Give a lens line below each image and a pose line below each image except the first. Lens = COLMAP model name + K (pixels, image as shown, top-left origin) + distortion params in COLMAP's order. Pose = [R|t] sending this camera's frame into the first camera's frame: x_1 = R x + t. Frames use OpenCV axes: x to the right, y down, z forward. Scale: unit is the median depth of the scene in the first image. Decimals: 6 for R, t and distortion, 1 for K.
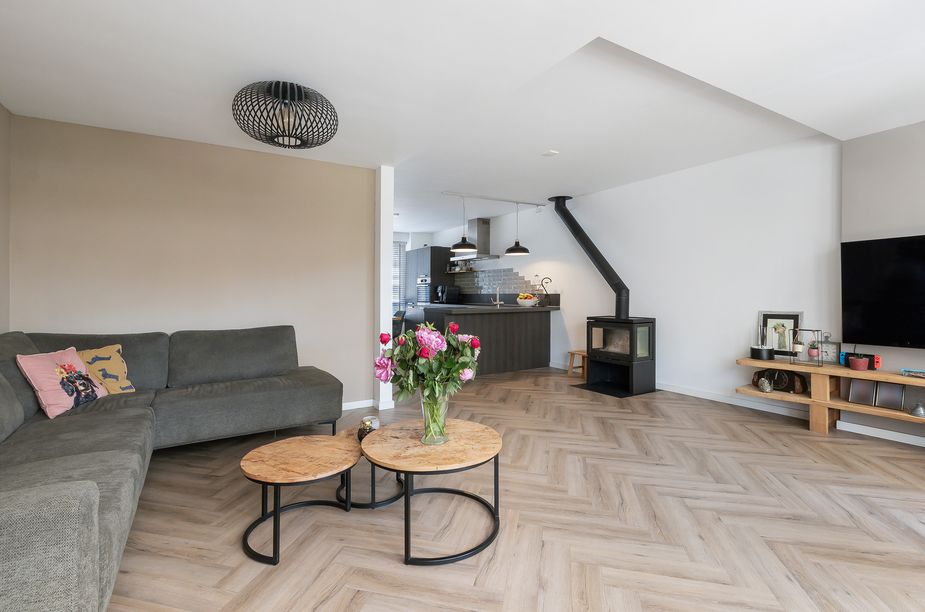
lens RADIAL K [[433.9, 0, 386.3], [0, 433.9, 281.3], [0, 0, 1]] dist [-0.000902, 0.000423]
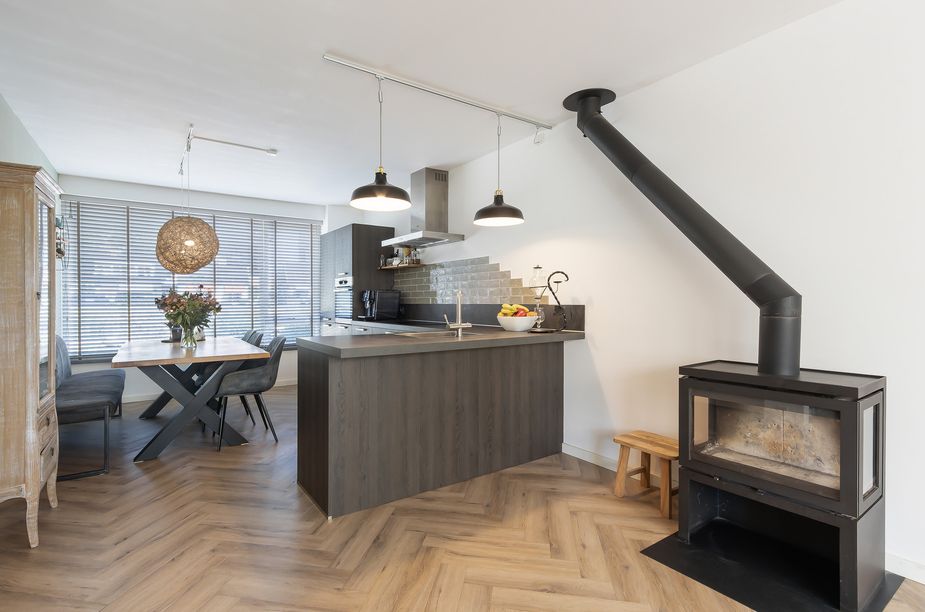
lens RADIAL K [[431.1, 0, 439.3], [0, 431.1, 305.8], [0, 0, 1]] dist [0.009880, -0.001174]
pose [[0.982547, -0.011712, 0.185644, 0.146231], [0.003608, 0.999028, 0.043928, 0.007730], [-0.185978, -0.042491, 0.981635, 0.534466]]
